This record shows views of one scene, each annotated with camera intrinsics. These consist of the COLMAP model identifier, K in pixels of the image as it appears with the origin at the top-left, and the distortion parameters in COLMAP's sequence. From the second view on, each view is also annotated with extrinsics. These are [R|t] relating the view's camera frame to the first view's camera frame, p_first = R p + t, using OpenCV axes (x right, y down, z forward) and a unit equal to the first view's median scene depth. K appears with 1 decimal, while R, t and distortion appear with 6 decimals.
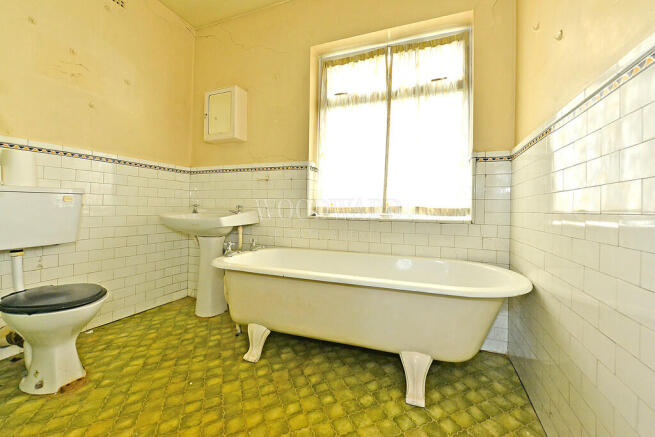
lens RADIAL K [[263.3, 0, 326.9], [0, 263.3, 214.1], [0, 0, 1]] dist [-0.002683, -0.000093]
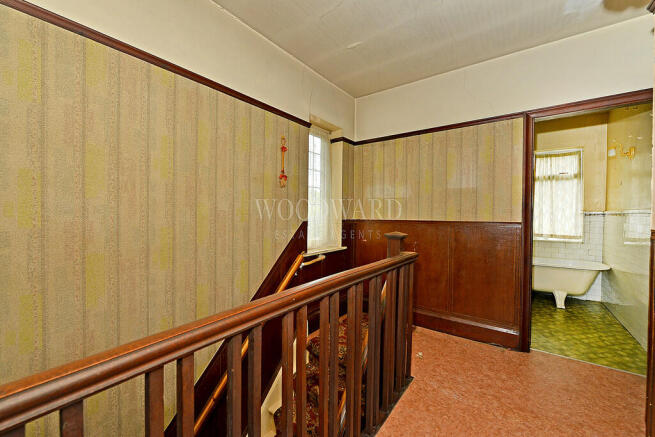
lens RADIAL K [[263.3, 0, 328.9], [0, 263.3, 219.3], [0, 0, 1]] dist [-0.002683, -0.000093]
pose [[0.975662, -0.000826, -0.219278, -0.952669], [0.004199, 0.999880, 0.014918, -0.189075], [0.219240, -0.015475, 0.975548, -1.476448]]
